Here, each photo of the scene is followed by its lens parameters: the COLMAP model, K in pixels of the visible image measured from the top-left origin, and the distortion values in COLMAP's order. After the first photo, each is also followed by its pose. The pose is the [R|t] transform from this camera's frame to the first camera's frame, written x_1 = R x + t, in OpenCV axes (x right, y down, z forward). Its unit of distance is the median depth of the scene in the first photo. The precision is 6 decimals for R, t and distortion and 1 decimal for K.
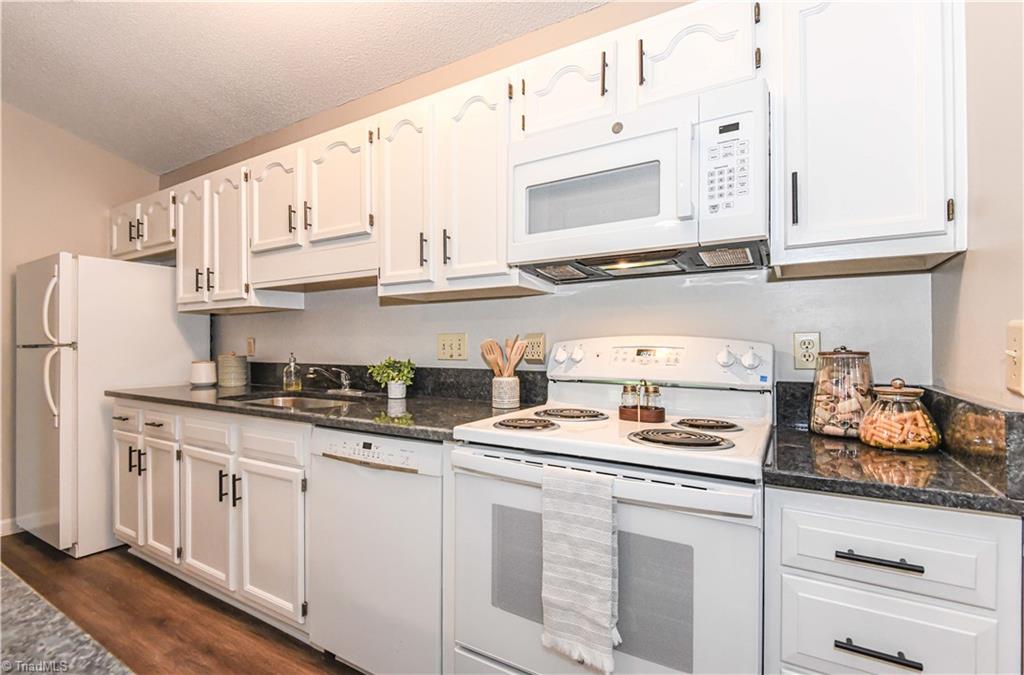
lens RADIAL K [[465.1, 0, 523.9], [0, 465.1, 347.1], [0, 0, 1]] dist [0.020112, -0.016430]
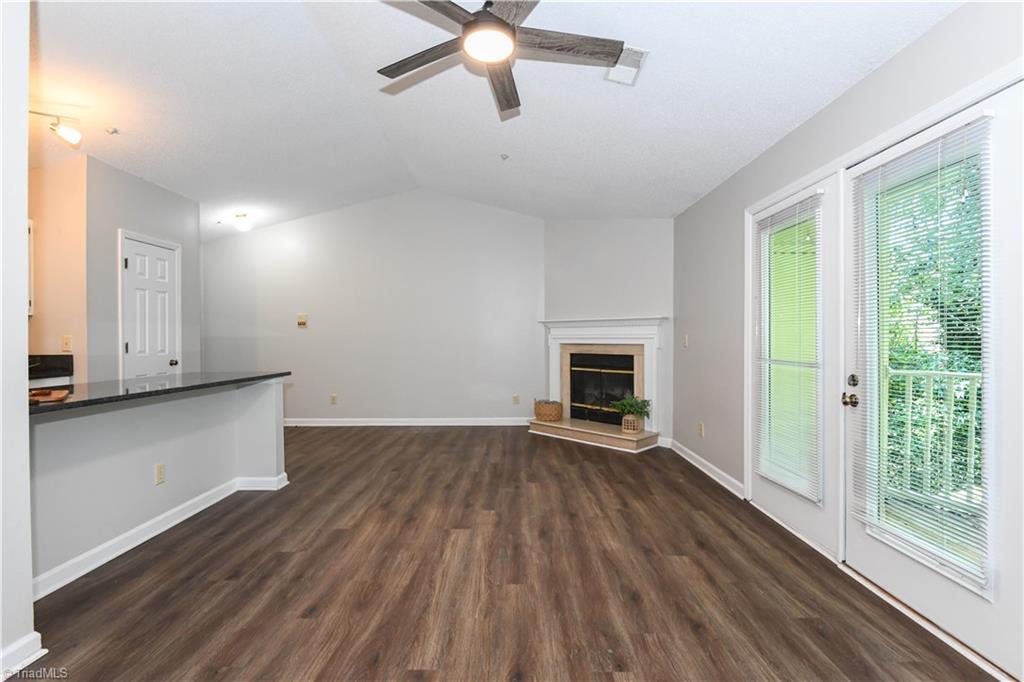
lens RADIAL K [[465.1, 0, 508.9], [0, 465.1, 337.4], [0, 0, 1]] dist [0.020112, -0.016430]
pose [[-0.488304, 0.006680, 0.872648, -2.421080], [0.012811, 0.999918, -0.000486, 0.008383], [-0.872579, 0.010942, -0.488350, -0.274806]]
